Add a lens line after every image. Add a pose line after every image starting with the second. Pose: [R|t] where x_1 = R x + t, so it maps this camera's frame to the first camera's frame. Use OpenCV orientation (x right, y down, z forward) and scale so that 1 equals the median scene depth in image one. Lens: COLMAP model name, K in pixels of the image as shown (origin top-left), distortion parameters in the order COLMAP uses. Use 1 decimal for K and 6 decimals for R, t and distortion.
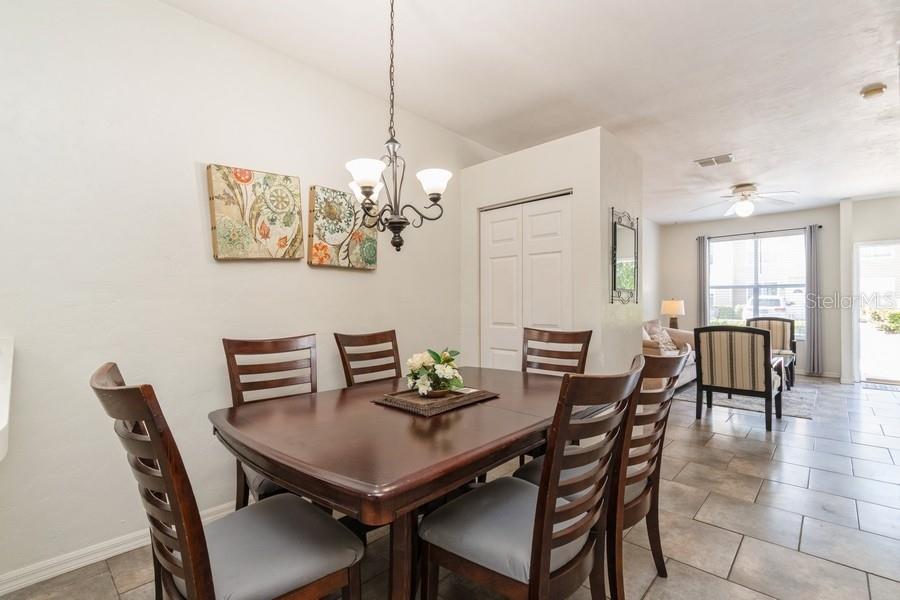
lens RADIAL K [[412.2, 0, 450.0], [0, 412.2, 300.0], [0, 0, 1]] dist [-0.003873, -0.000111]
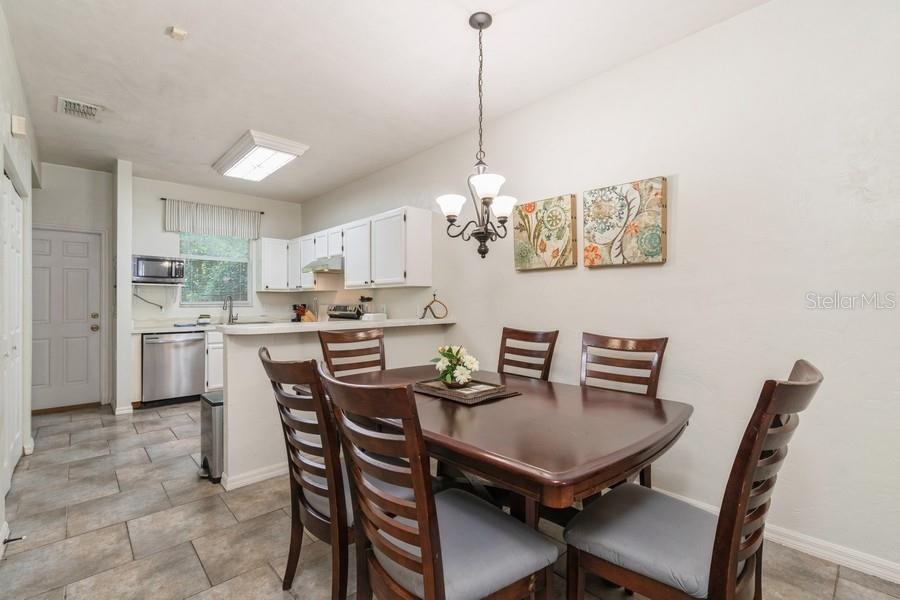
lens RADIAL K [[402.7, 0, 450.0], [0, 402.7, 300.0], [0, 0, 1]] dist [-0.000185, 0.000340]
pose [[-0.080969, -0.004030, -0.996708, 0.695006], [0.008434, 0.999953, -0.004729, 0.001532], [0.996681, -0.008790, -0.080932, 0.700292]]
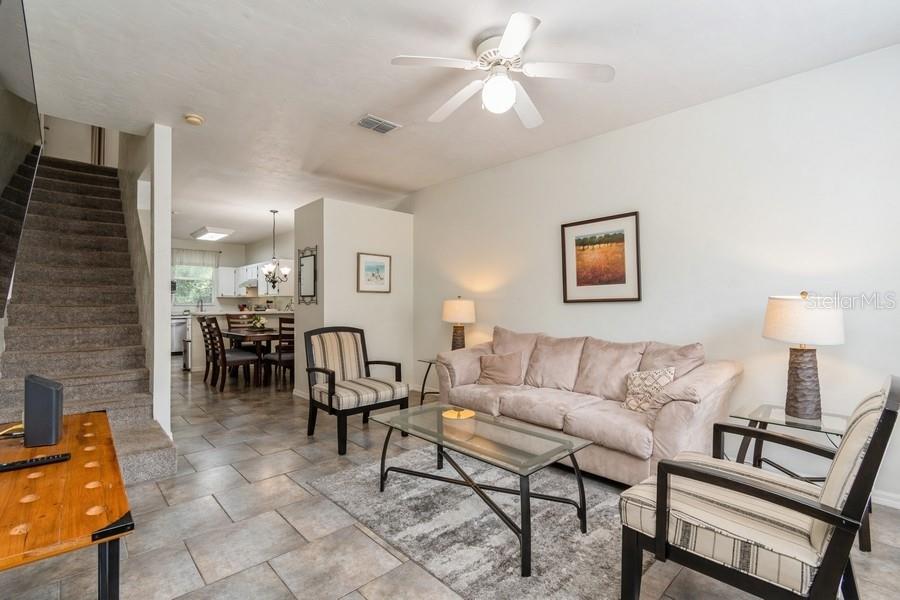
lens RADIAL K [[412.2, 0, 450.0], [0, 412.2, 300.0], [0, 0, 1]] dist [-0.003873, -0.000111]
pose [[-0.076599, -0.004996, -0.997049, 2.270712], [0.010328, 0.999930, -0.005804, 0.007588], [0.997009, -0.010742, -0.076542, 1.932043]]
